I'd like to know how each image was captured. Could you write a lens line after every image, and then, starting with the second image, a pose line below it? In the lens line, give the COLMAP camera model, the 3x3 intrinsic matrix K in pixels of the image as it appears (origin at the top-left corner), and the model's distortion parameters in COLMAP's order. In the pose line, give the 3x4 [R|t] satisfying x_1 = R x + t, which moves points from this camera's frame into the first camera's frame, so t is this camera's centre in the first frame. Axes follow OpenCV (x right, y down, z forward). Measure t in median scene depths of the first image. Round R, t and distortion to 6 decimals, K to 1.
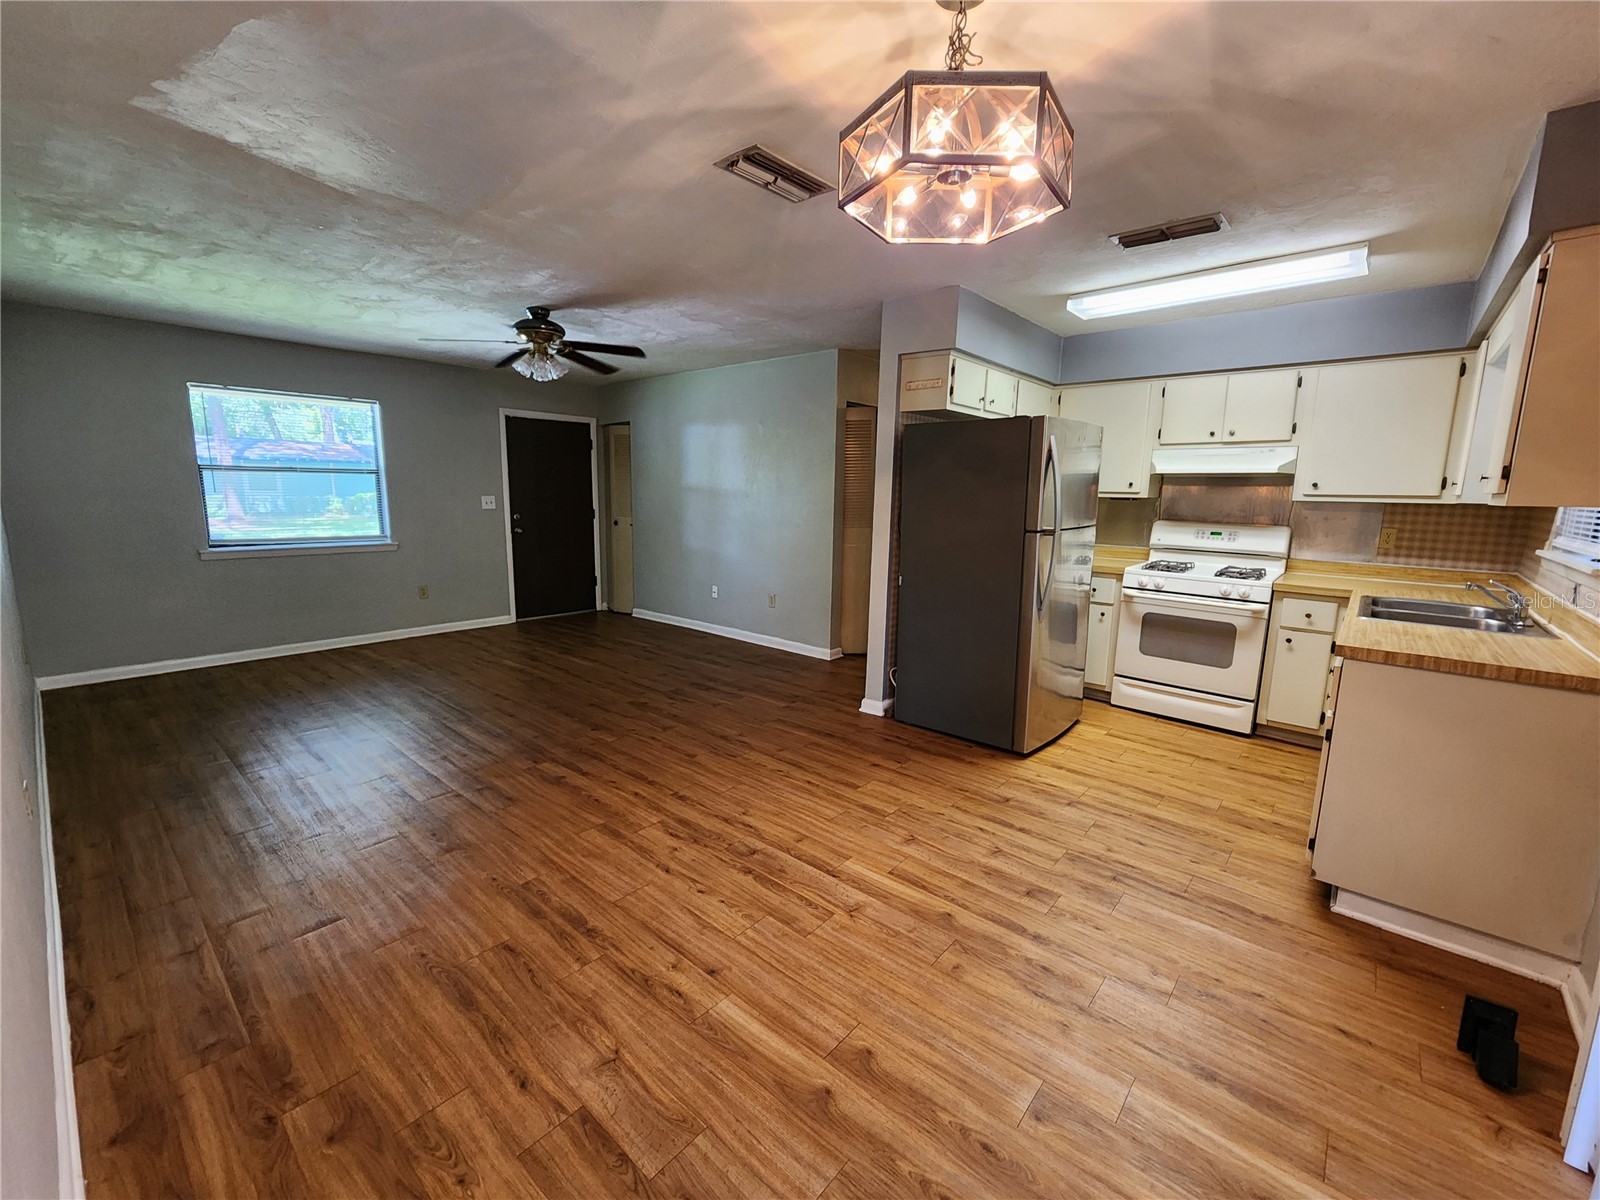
lens RADIAL K [[660.5, 0, 803.5], [0, 660.5, 597.7], [0, 0, 1]] dist [-0.000608, -0.000009]
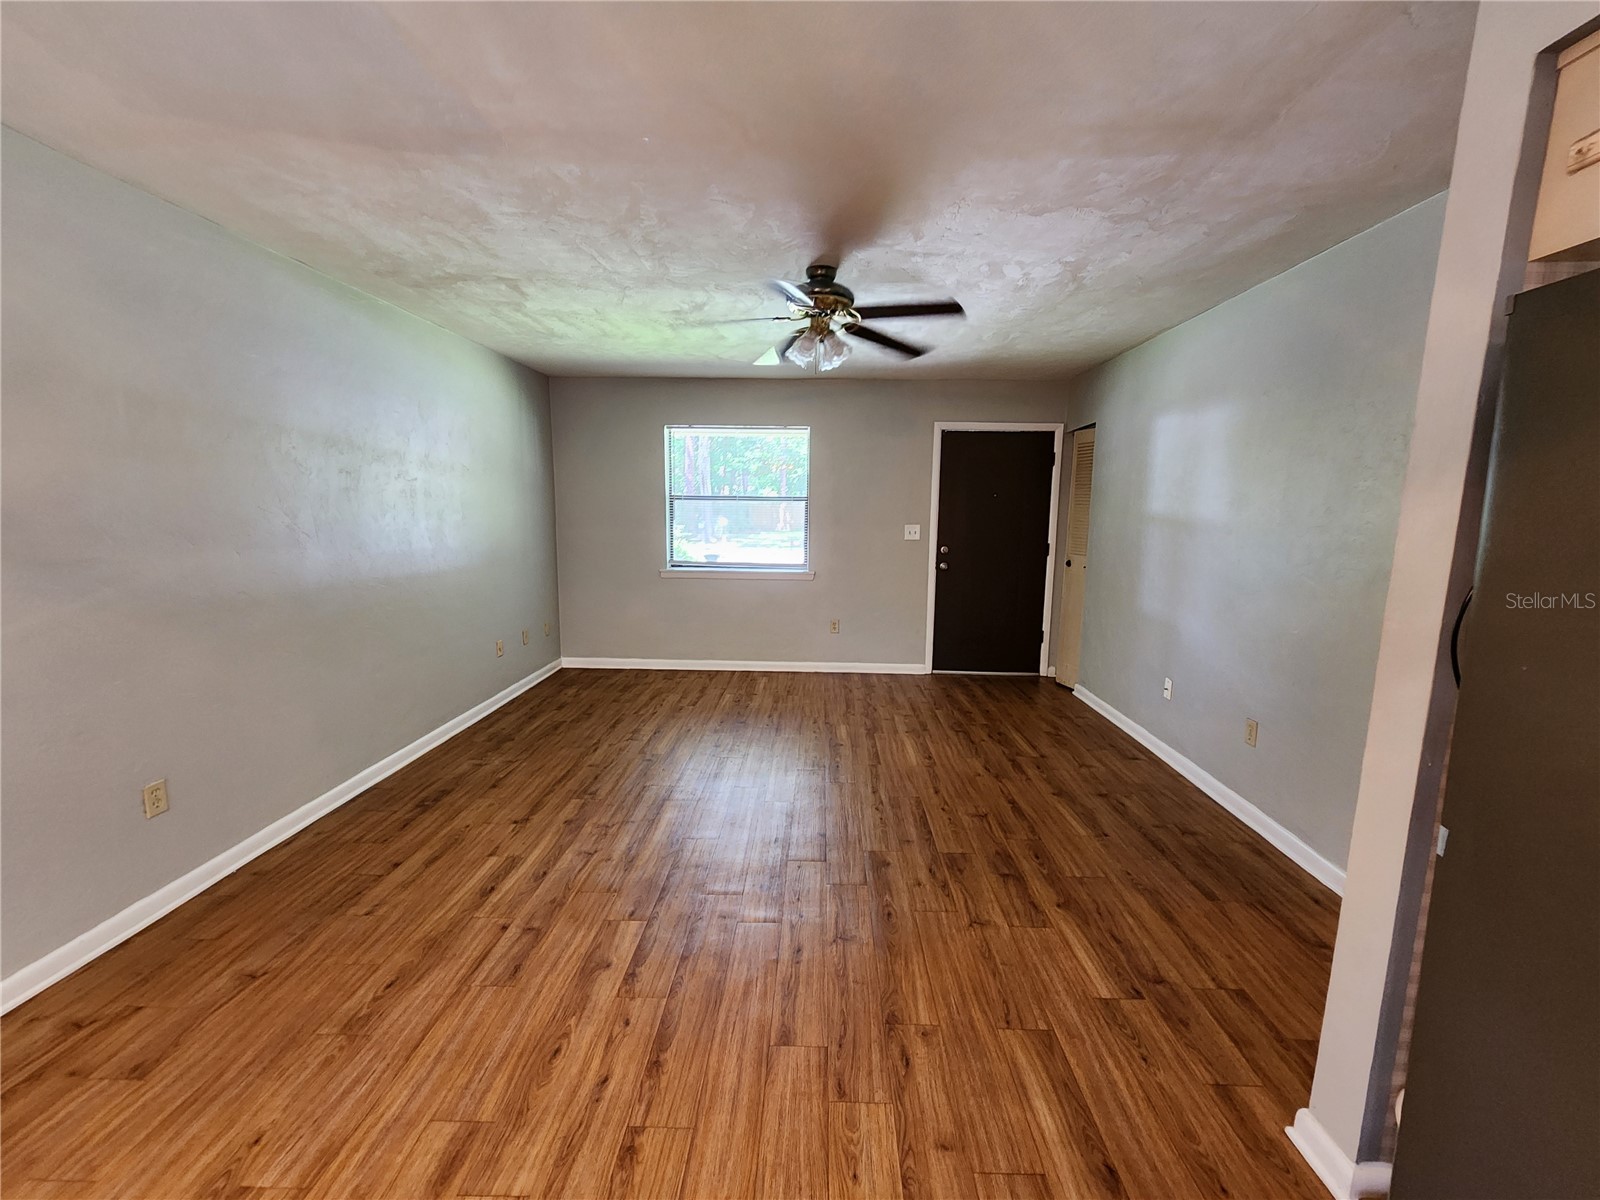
lens RADIAL K [[661.4, 0, 803.5], [0, 661.4, 595.6], [0, 0, 1]] dist [0.003164, -0.000190]
pose [[0.631538, 0.096117, -0.769364, 0.196434], [-0.127211, 0.991685, 0.019469, -0.110440], [0.764838, 0.085576, 0.638514, 0.629890]]
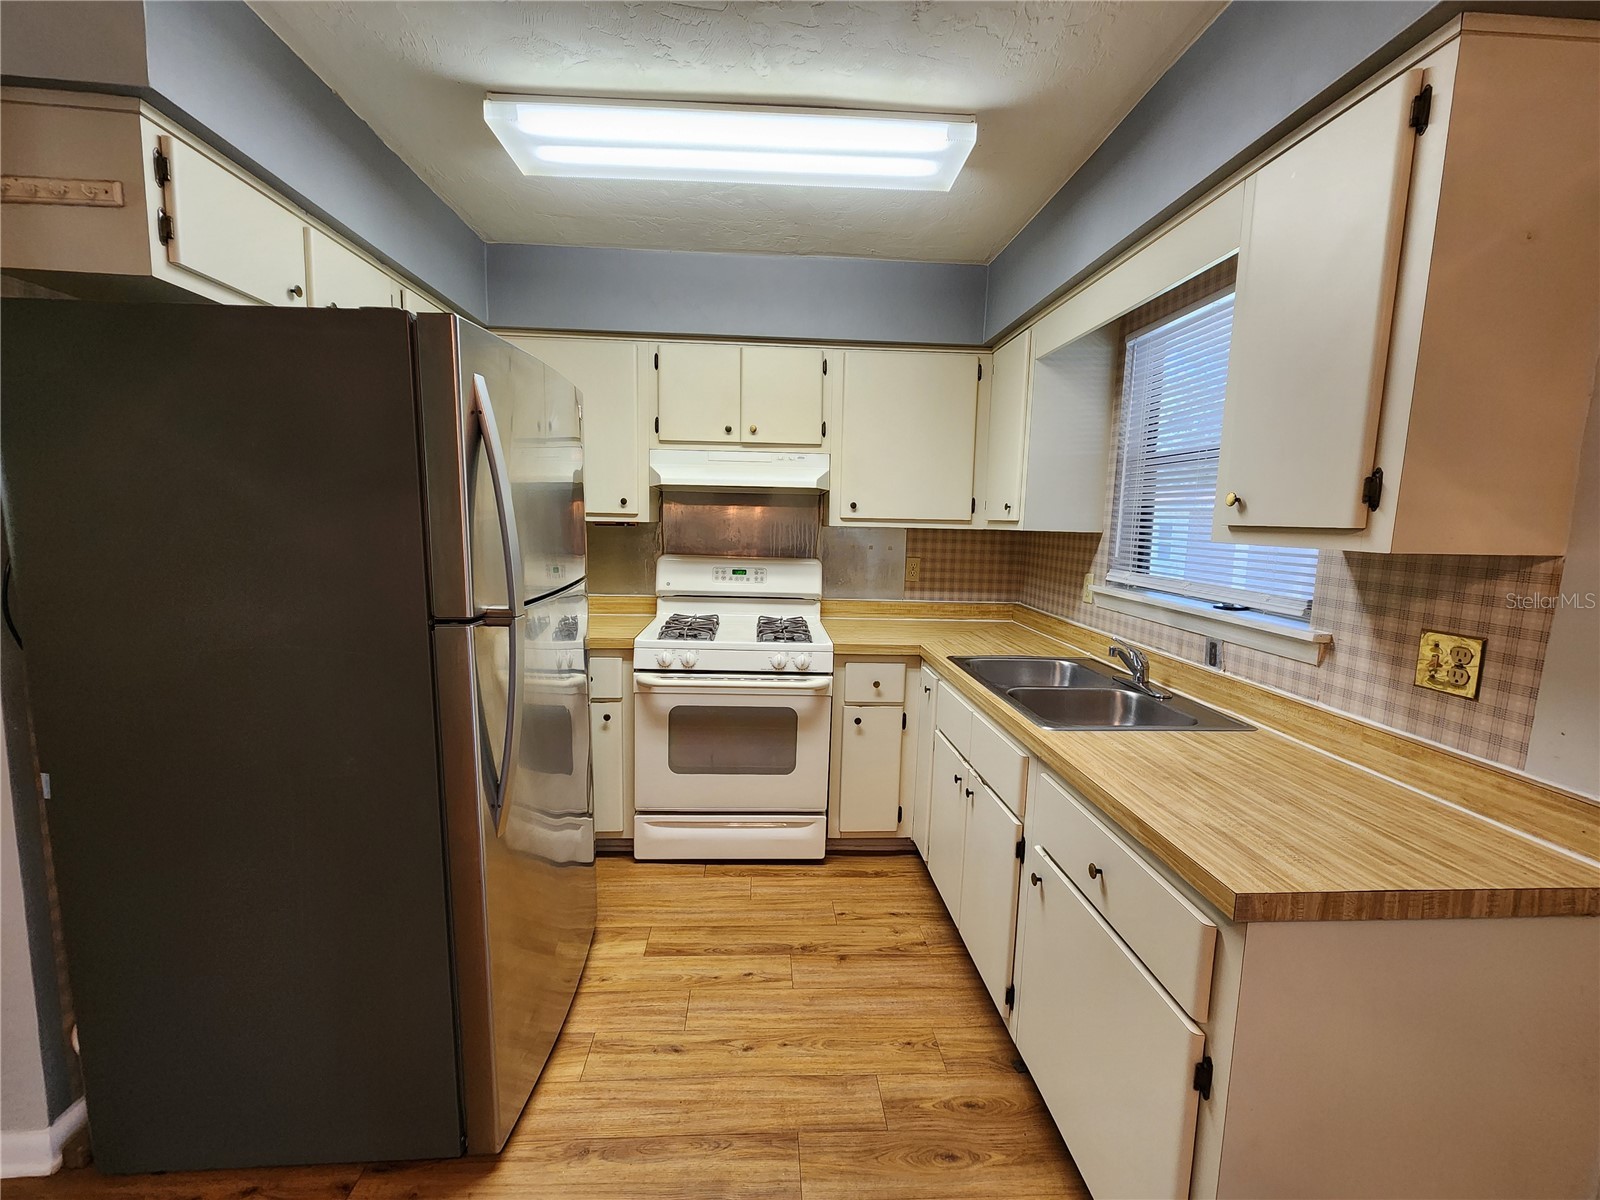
lens RADIAL K [[657.8, 0, 798.2], [0, 657.8, 599.7], [0, 0, 1]] dist [-0.000456, 0.000140]
pose [[0.713072, -0.089051, 0.695413, 0.207635], [0.103975, 0.994364, 0.020718, -0.091111], [-0.693338, 0.057533, 0.718312, 0.538676]]
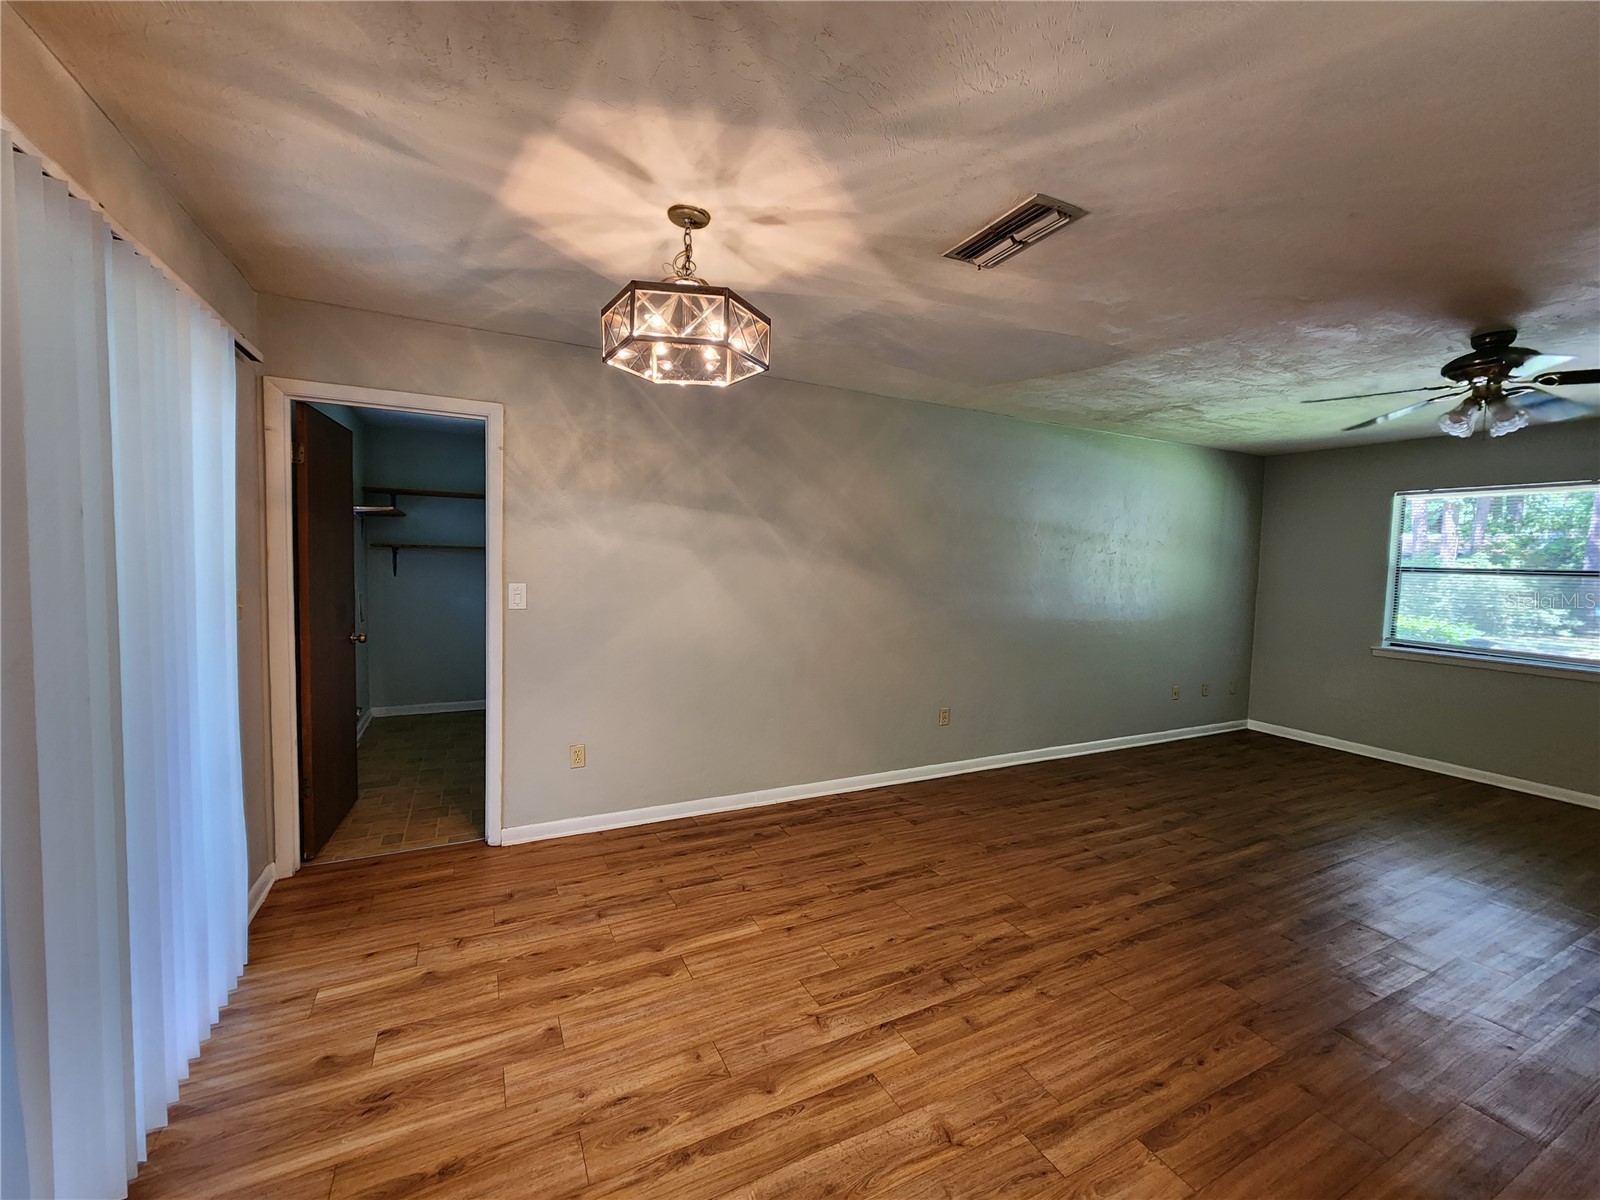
lens RADIAL K [[660.5, 0, 803.5], [0, 660.5, 597.7], [0, 0, 1]] dist [-0.000608, -0.000009]
pose [[-0.377856, 0.029860, -0.925383, 0.577310], [-0.183981, 0.977127, 0.106653, -0.127348], [0.907401, 0.210552, -0.363719, 0.742710]]
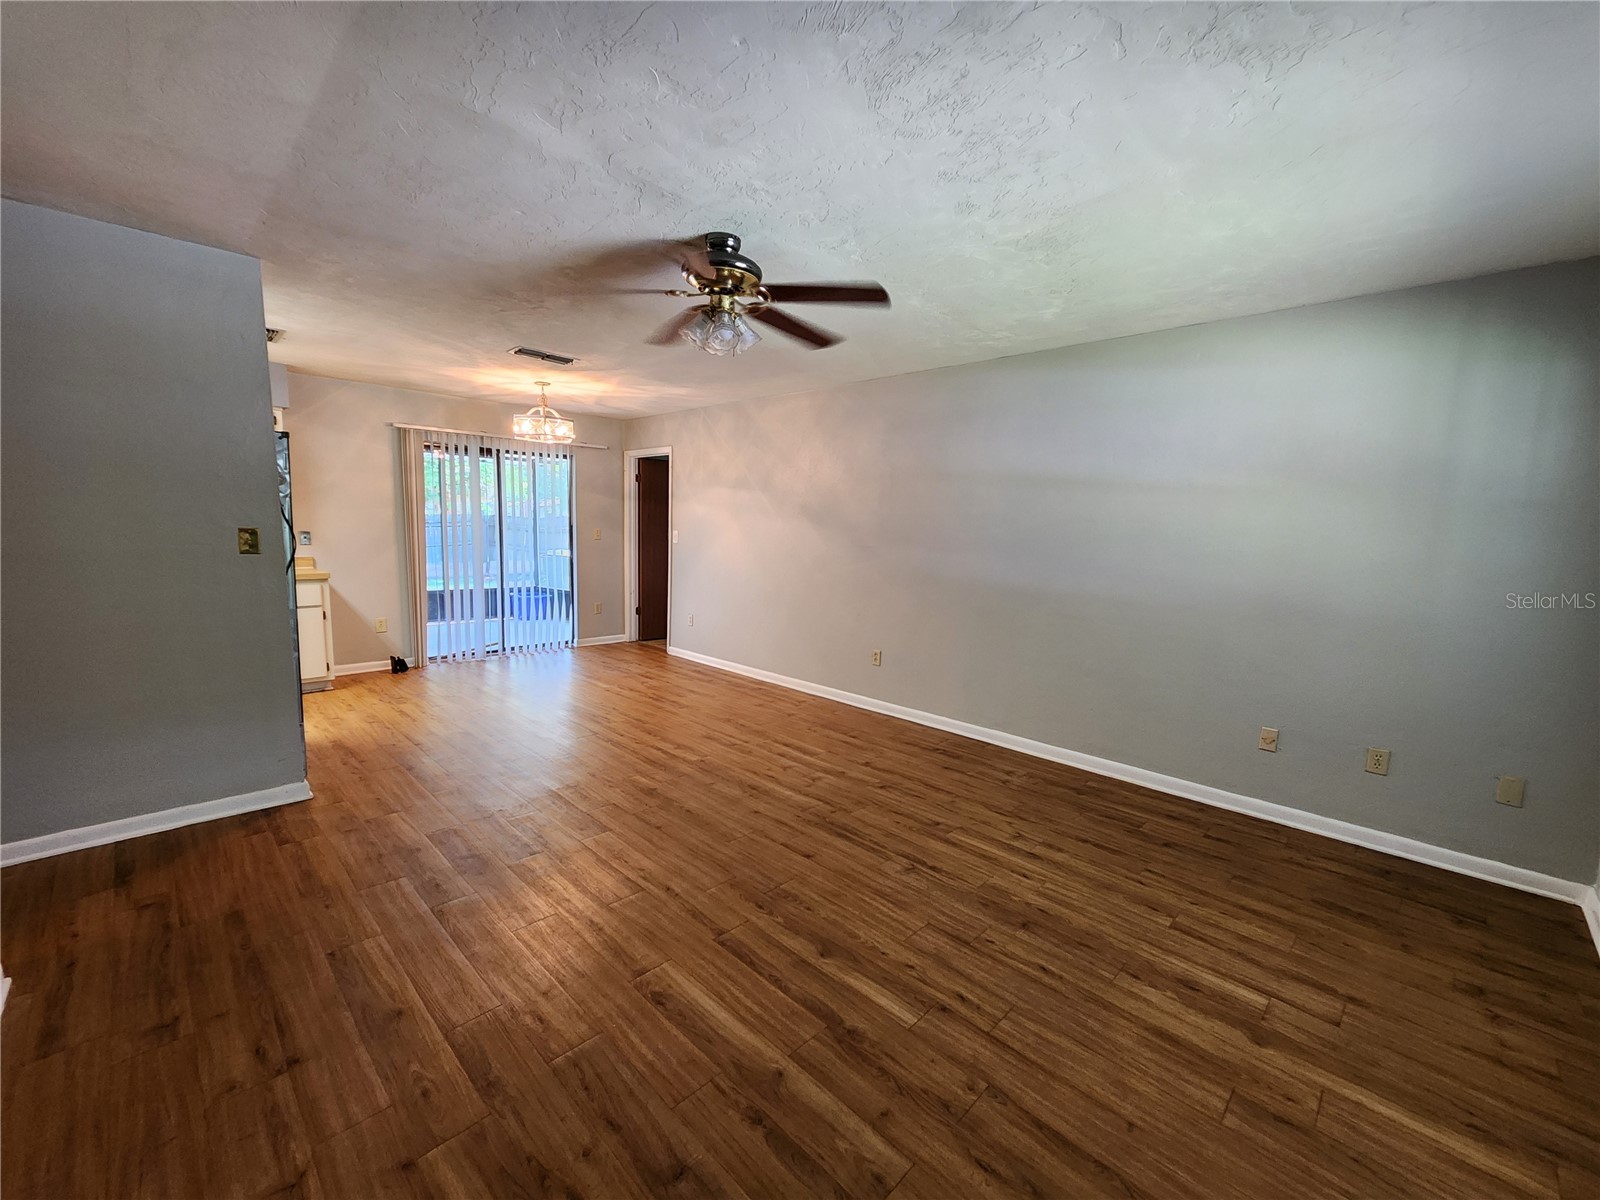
lens RADIAL K [[660.5, 0, 803.5], [0, 660.5, 597.7], [0, 0, 1]] dist [-0.000608, -0.000009]
pose [[-0.997045, -0.050559, 0.057830, -0.597865], [-0.032898, 0.961369, 0.273289, -0.323695], [-0.069413, 0.270579, -0.960192, 1.902084]]
